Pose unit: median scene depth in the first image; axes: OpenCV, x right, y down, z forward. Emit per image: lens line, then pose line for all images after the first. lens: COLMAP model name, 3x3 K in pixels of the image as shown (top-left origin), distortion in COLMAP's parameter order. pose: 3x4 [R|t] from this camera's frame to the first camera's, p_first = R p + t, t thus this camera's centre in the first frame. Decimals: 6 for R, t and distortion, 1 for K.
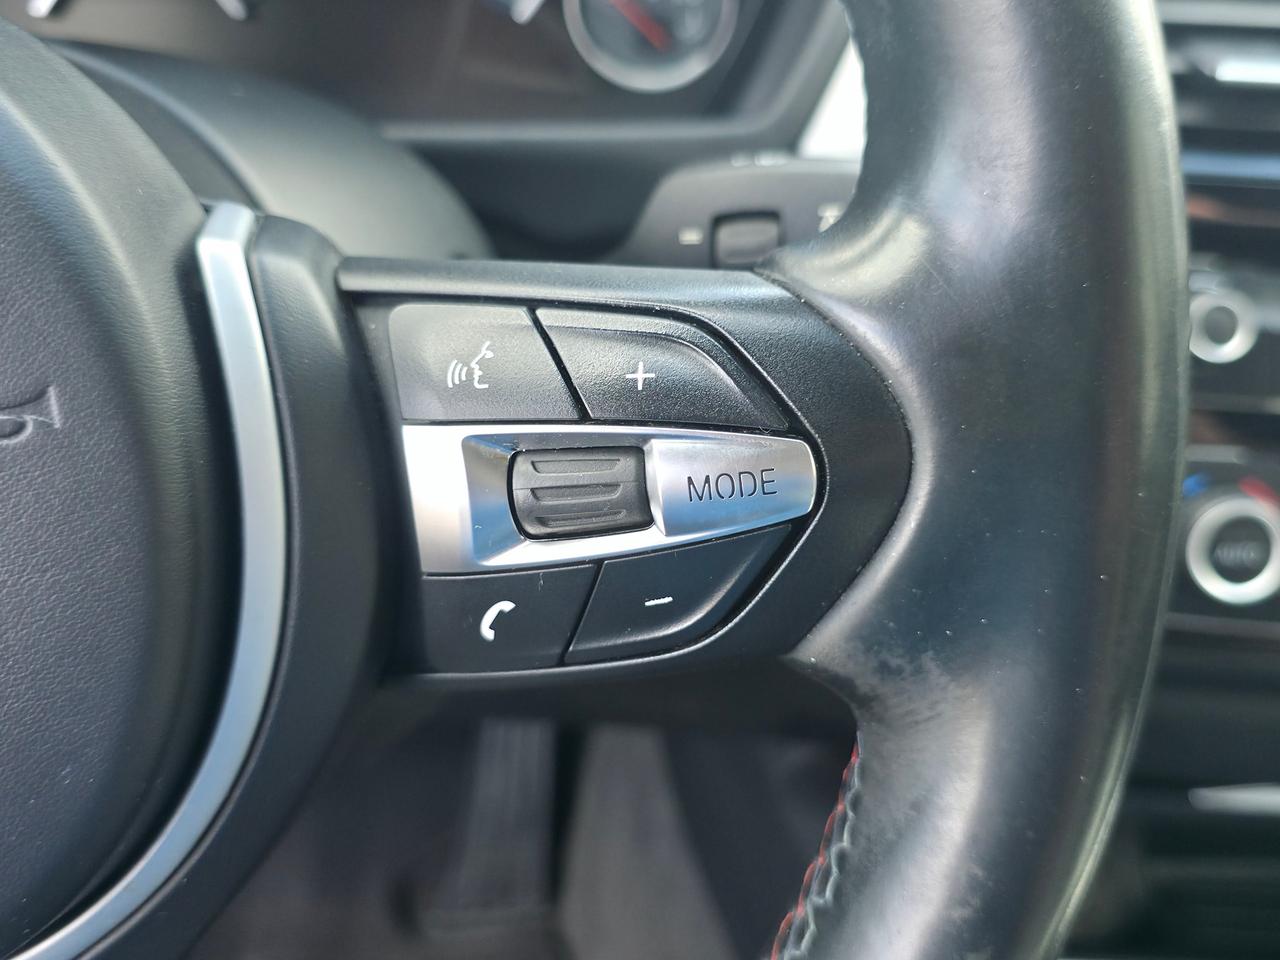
lens RADIAL K [[1357.0, 0, 640.0], [0, 1357.0, 480.0], [0, 0, 1]] dist [0.044988, -0.043736]
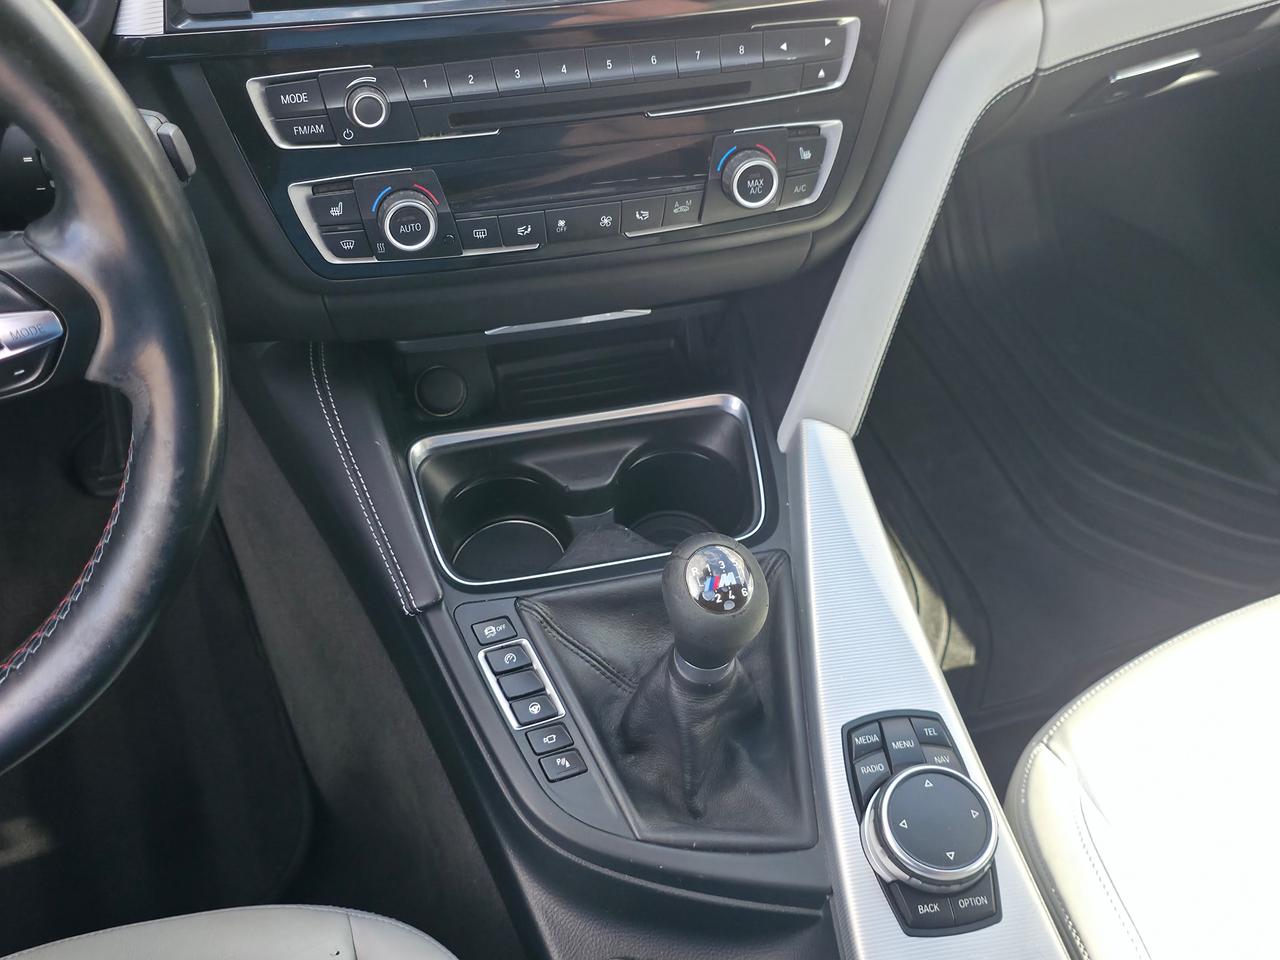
lens RADIAL K [[1312.7, 0, 647.5], [0, 1312.7, 466.8], [0, 0, 1]] dist [0.081437, -0.182559]
pose [[0.958138, -0.206056, 0.198777, 0.628607], [0.123314, 0.923588, 0.363015, -0.519163], [-0.258389, -0.323306, 0.910334, -1.694576]]
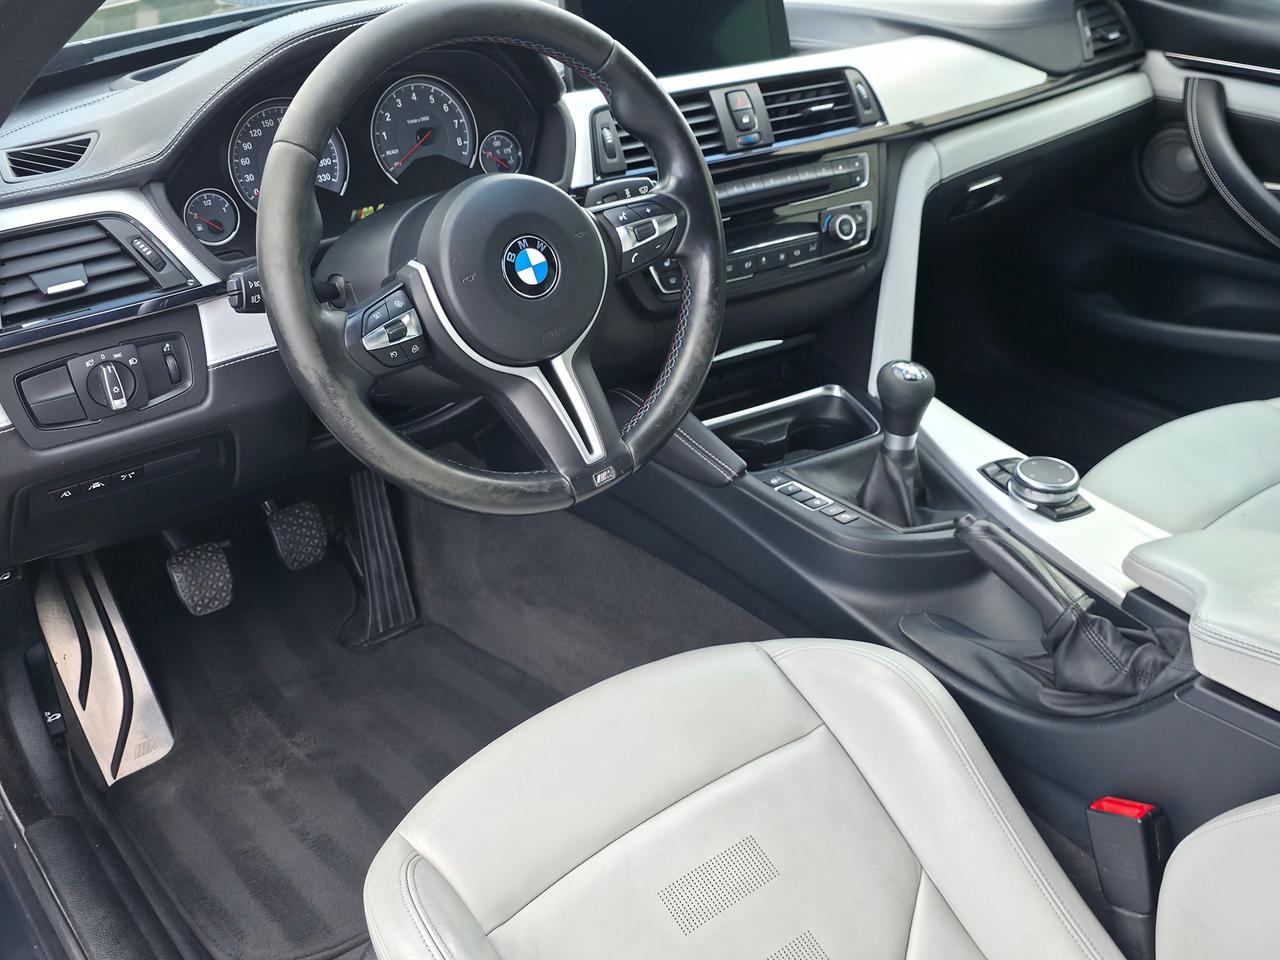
lens RADIAL K [[1357.0, 0, 640.0], [0, 1357.0, 480.0], [0, 0, 1]] dist [0.044988, -0.043736]
pose [[0.829125, -0.305803, 0.468013, -3.318369], [0.329770, 0.943509, 0.032280, 0.875892], [-0.451446, 0.127572, 0.883132, -4.362636]]
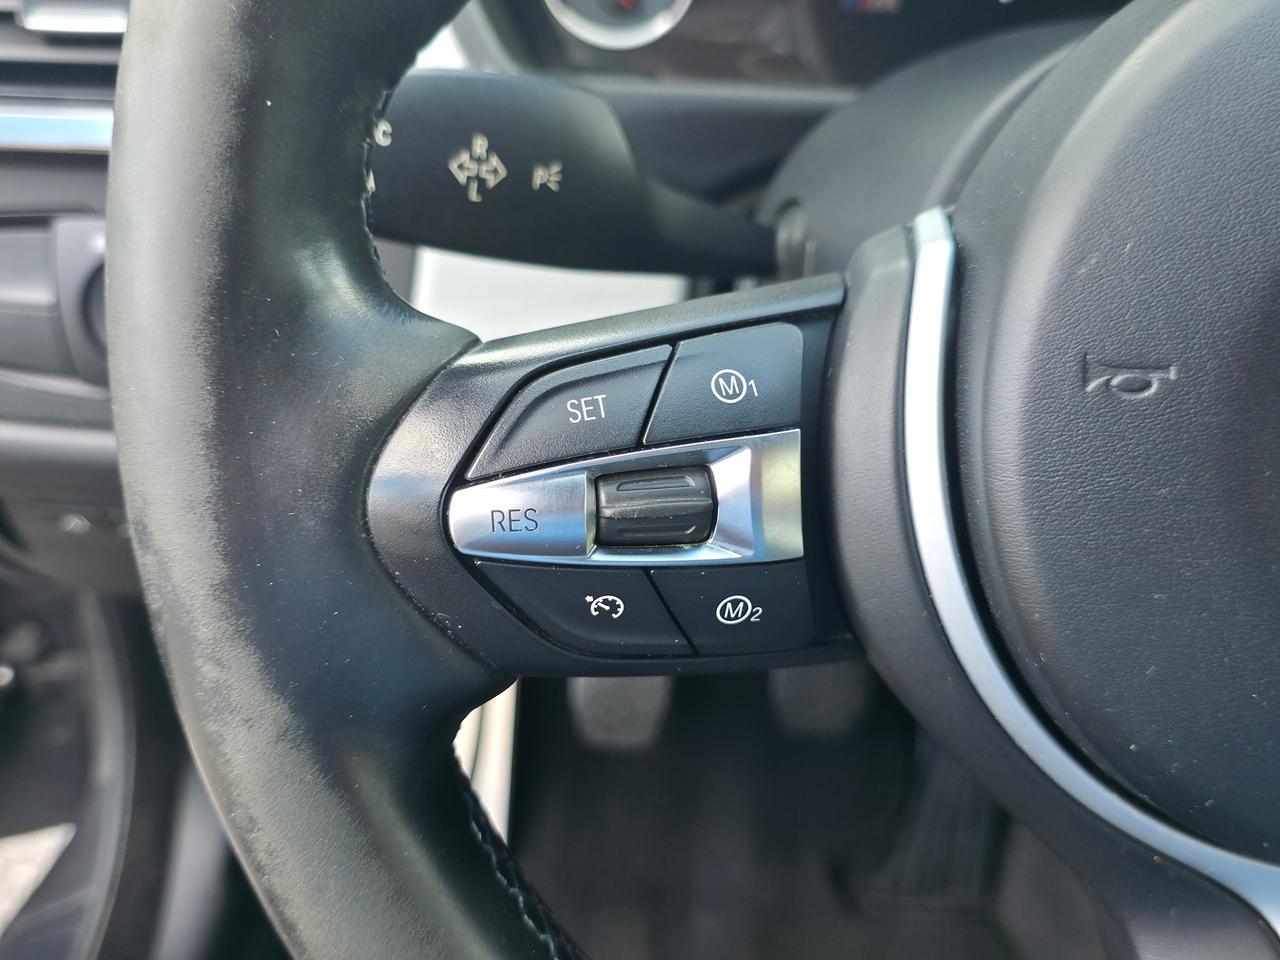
lens RADIAL K [[1357.0, 0, 640.0], [0, 1357.0, 480.0], [0, 0, 1]] dist [0.044988, -0.043736]
pose [[0.992063, 0.071521, -0.103418, -1.251472], [-0.072962, 0.997282, -0.010215, 0.140904], [0.102407, 0.017680, 0.994586, -0.200472]]
